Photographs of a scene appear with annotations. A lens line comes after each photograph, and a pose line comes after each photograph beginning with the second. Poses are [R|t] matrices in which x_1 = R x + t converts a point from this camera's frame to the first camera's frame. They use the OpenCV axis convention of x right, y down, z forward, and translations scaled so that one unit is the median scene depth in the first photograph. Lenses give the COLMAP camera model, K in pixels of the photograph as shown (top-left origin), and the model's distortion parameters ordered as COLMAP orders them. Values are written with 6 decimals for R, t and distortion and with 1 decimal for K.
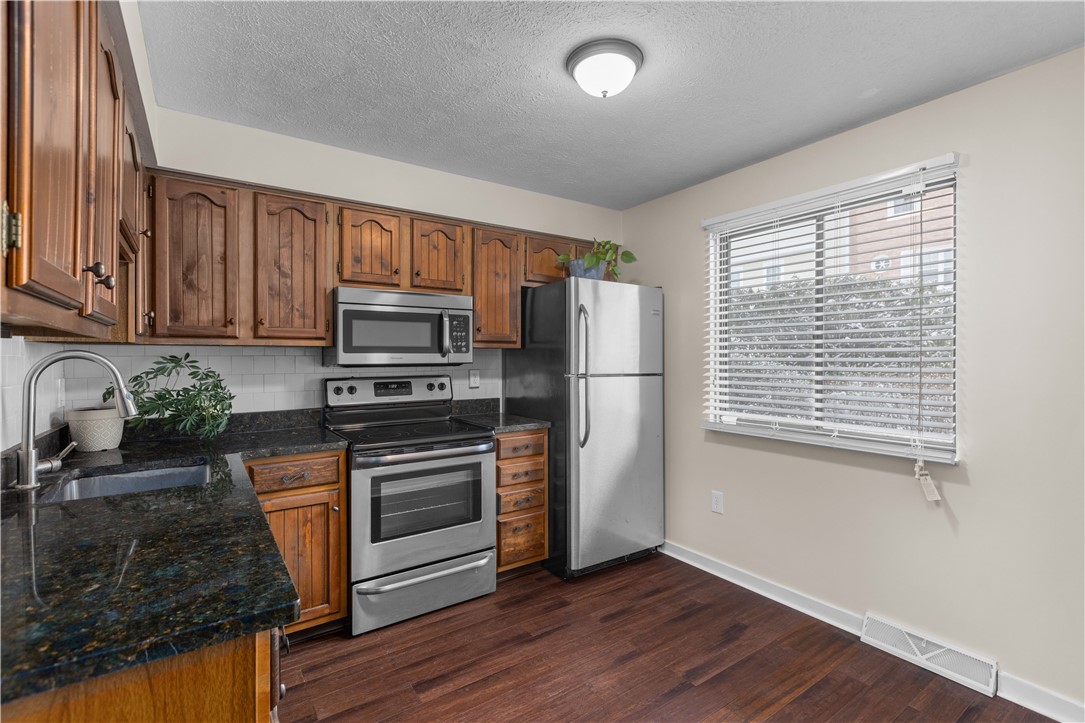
lens RADIAL K [[489.9, 0, 540.3], [0, 489.9, 358.2], [0, 0, 1]] dist [0.006571, -0.000710]
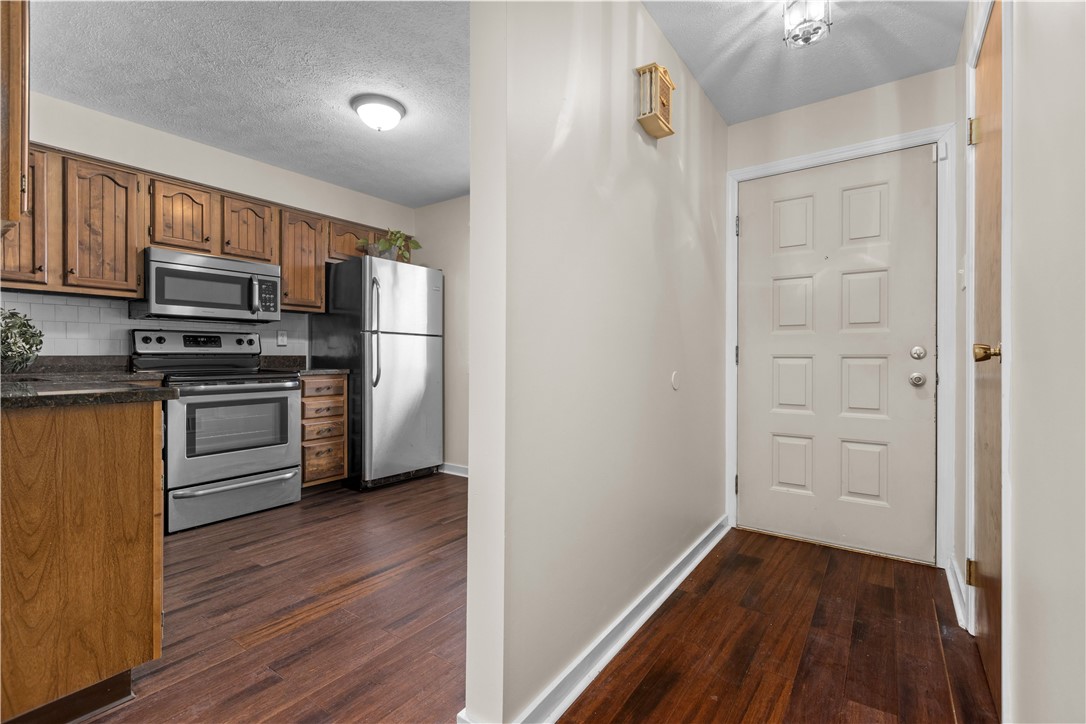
lens RADIAL K [[490.4, 0, 542.0], [0, 490.4, 357.8], [0, 0, 1]] dist [0.006571, -0.000710]
pose [[0.938763, 0.001771, 0.344560, 0.054639], [-0.001583, 0.999998, -0.000827, 0.107464], [-0.344561, 0.000232, 0.938764, -0.386344]]
